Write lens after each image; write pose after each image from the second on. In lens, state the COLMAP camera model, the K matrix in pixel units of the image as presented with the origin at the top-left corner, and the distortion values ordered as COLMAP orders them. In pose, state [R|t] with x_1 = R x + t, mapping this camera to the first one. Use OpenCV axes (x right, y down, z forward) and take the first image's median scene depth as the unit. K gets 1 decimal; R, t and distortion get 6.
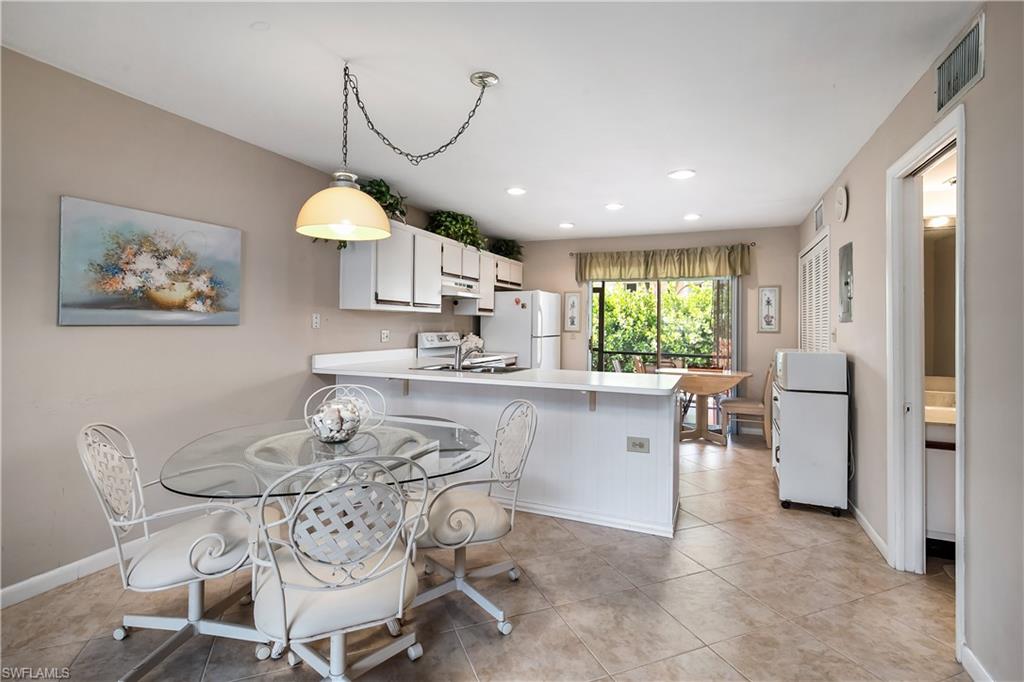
lens RADIAL K [[478.5, 0, 506.2], [0, 478.5, 319.6], [0, 0, 1]] dist [0.001602, -0.001543]
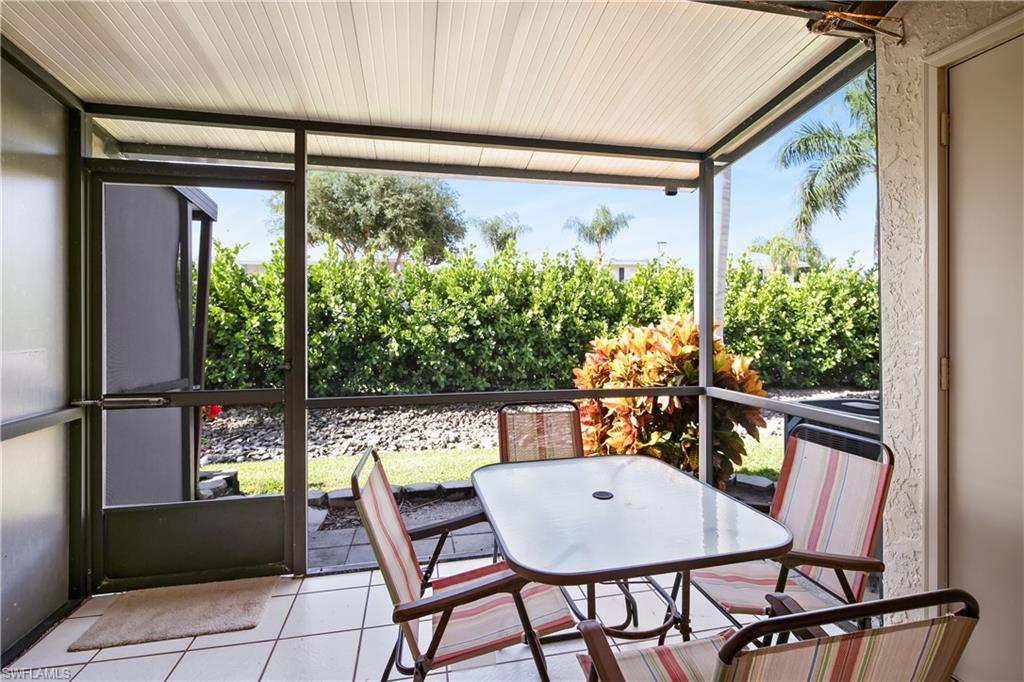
lens RADIAL K [[478.5, 0, 524.4], [0, 478.5, 316.2], [0, 0, 1]] dist [0.001602, -0.001543]
pose [[0.804921, -0.016189, 0.593162, 0.252588], [0.012548, 0.999869, 0.010261, 0.028717], [-0.593250, -0.000816, 0.805018, 1.244652]]
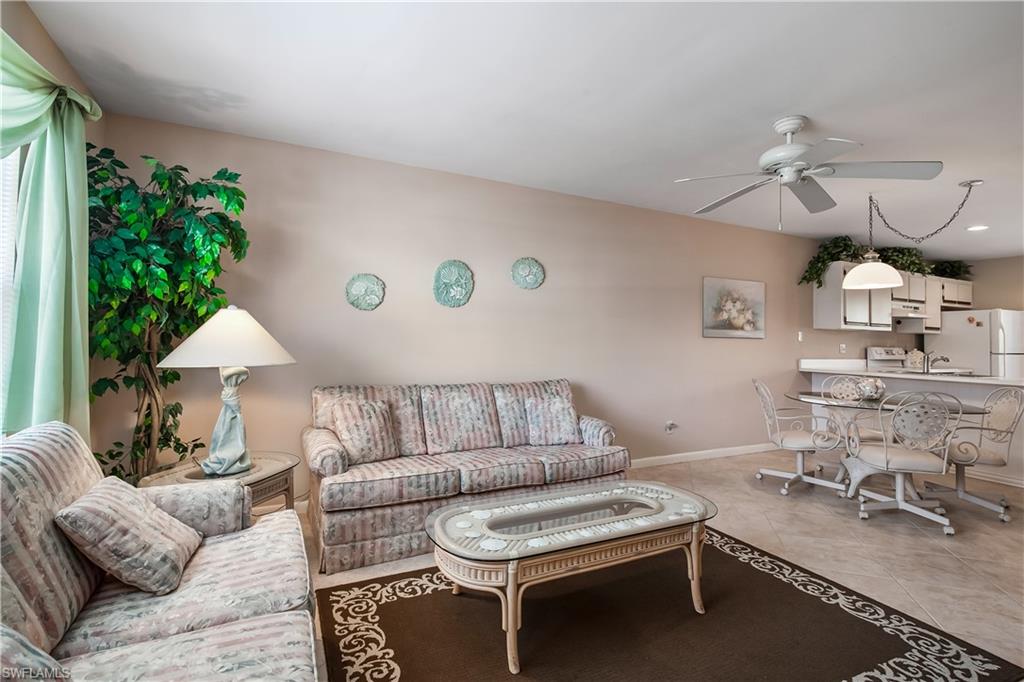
lens RADIAL K [[478.5, 0, 520.1], [0, 478.5, 326.2], [0, 0, 1]] dist [0.001602, -0.001543]
pose [[0.777114, -0.015302, -0.629174, -0.101587], [-0.004338, 0.999550, -0.029667, 0.013918], [0.629345, 0.025784, 0.776698, -0.543141]]
